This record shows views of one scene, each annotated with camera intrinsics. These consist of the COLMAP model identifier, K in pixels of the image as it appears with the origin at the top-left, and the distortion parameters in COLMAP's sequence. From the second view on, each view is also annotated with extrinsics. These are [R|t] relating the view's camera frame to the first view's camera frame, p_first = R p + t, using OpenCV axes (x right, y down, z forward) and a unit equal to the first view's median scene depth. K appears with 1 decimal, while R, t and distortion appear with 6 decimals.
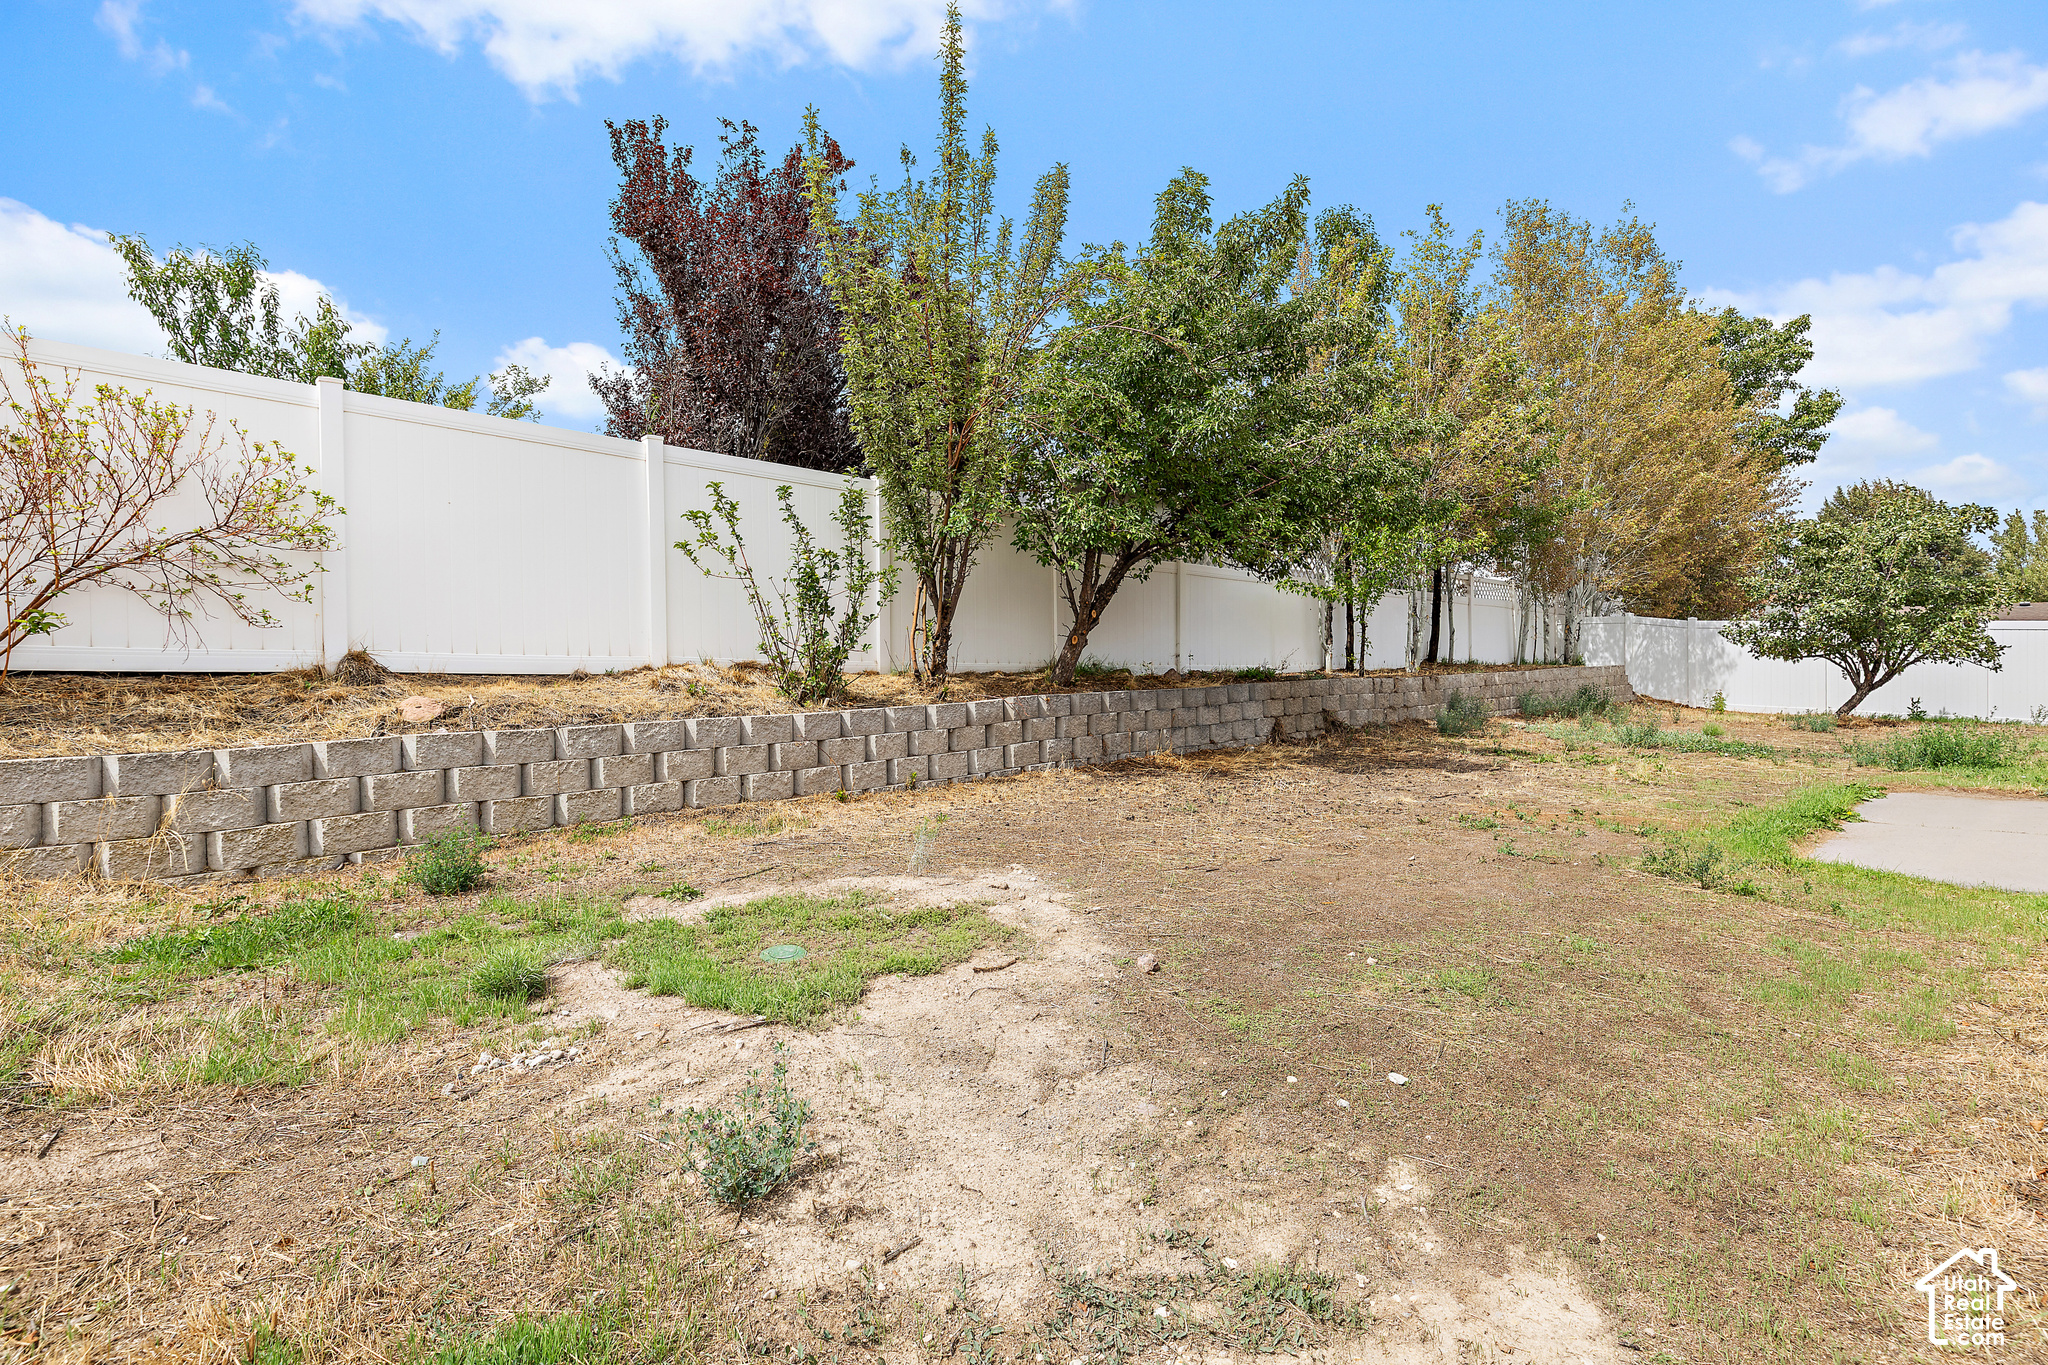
lens RADIAL K [[994.7, 0, 1031.5], [0, 994.7, 659.1], [0, 0, 1]] dist [0.000670, 0.000310]
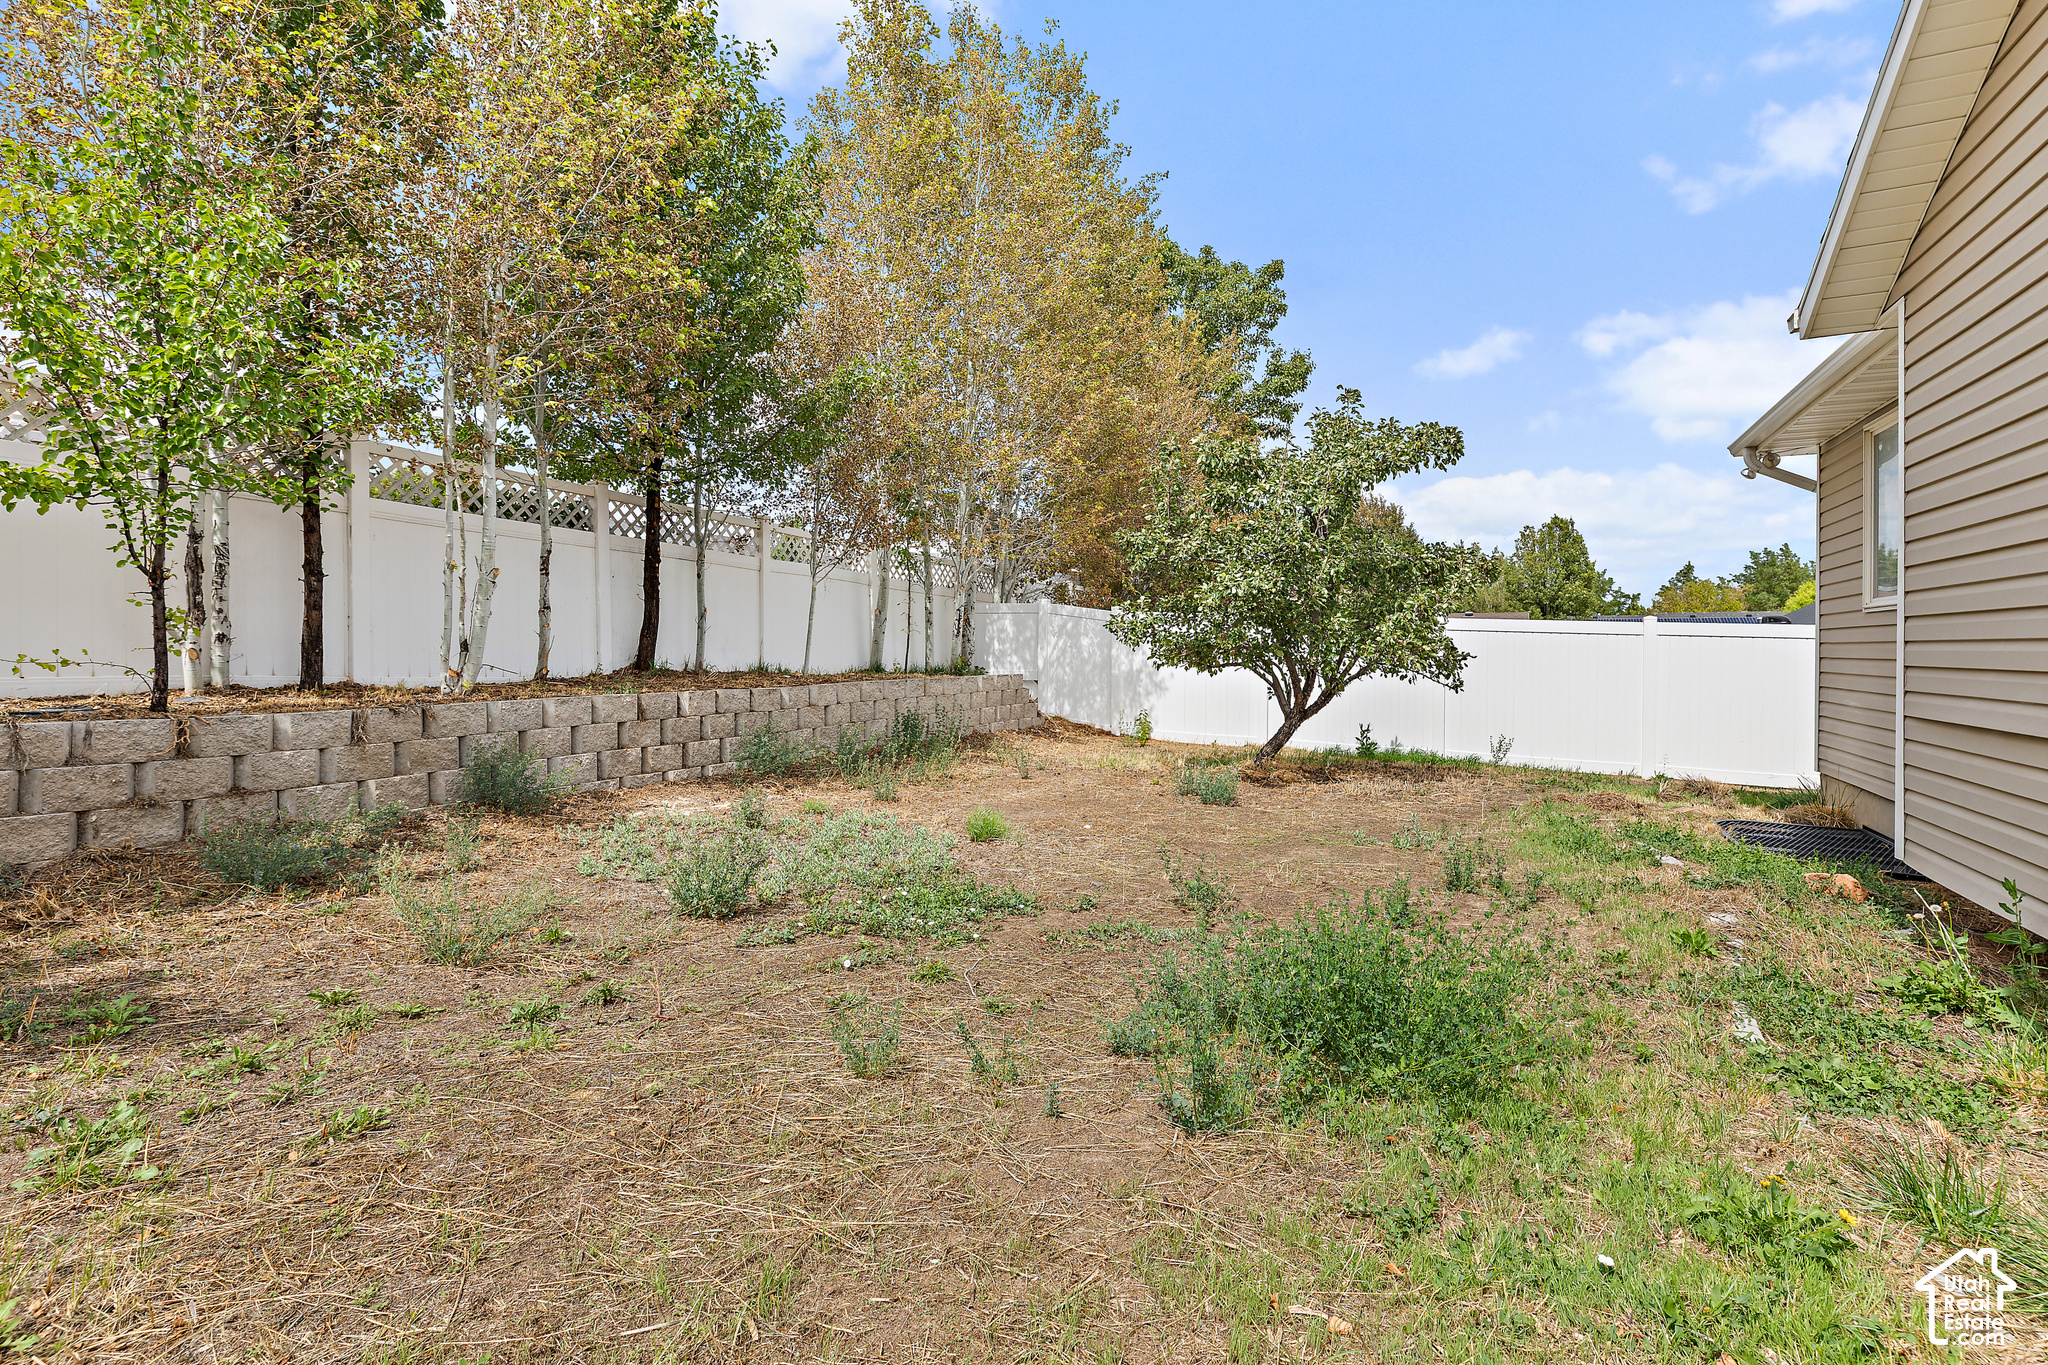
lens RADIAL K [[994.7, 0, 1031.5], [0, 994.7, 659.1], [0, 0, 1]] dist [0.000670, 0.000310]
pose [[0.929906, 0.010662, 0.367642, 0.421344], [-0.011052, 0.999938, -0.001045, -0.004483], [-0.367631, -0.003092, 0.929967, 0.444478]]
